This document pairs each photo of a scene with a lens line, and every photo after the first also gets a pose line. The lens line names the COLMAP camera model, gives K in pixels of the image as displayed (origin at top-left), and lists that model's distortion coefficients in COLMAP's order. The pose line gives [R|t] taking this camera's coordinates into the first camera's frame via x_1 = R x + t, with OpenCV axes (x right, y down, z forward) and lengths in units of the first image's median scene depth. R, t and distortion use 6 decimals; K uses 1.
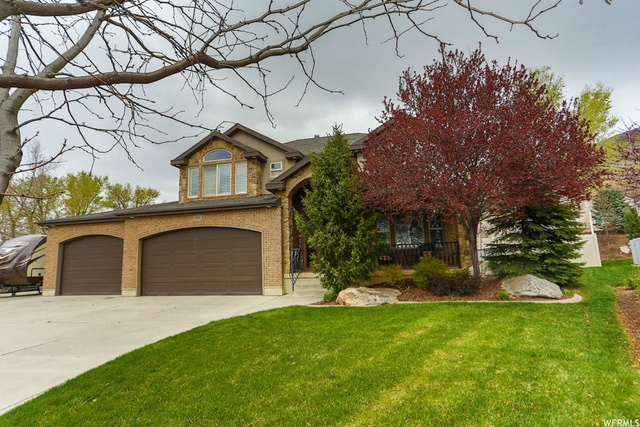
lens RADIAL K [[321.2, 0, 320.0], [0, 321.2, 213.5], [0, 0, 1]] dist [-0.014130, 0.000316]
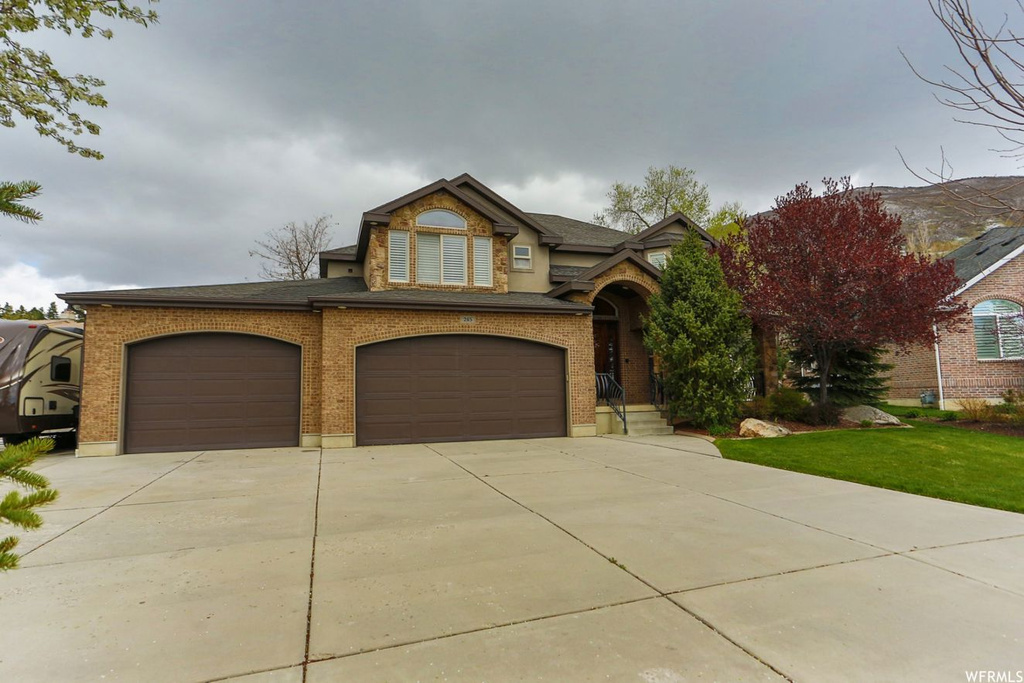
lens RADIAL K [[527.6, 0, 512.0], [0, 527.6, 341.5], [0, 0, 1]] dist [-0.012715, 0.000499]
pose [[0.861182, 0.068974, 0.503595, -0.733036], [-0.083273, 0.996509, 0.005917, 0.038032], [-0.501429, -0.047031, 0.863920, 0.045430]]
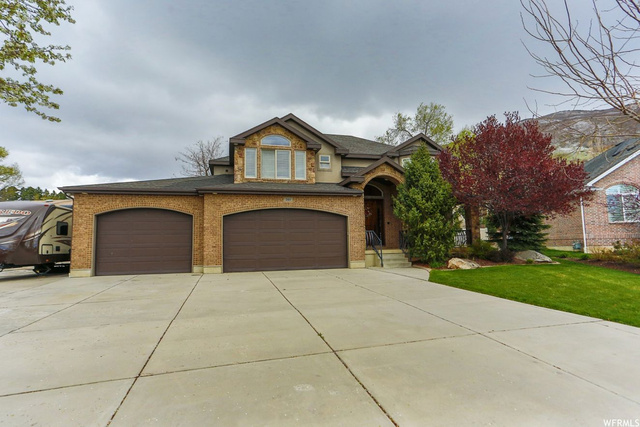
lens RADIAL K [[321.2, 0, 320.0], [0, 321.2, 213.5], [0, 0, 1]] dist [-0.014130, 0.000316]
pose [[0.889407, 0.060957, 0.453033, -0.687620], [-0.079037, 0.996649, 0.021065, 0.025471], [-0.450231, -0.054542, 0.891245, -0.022484]]
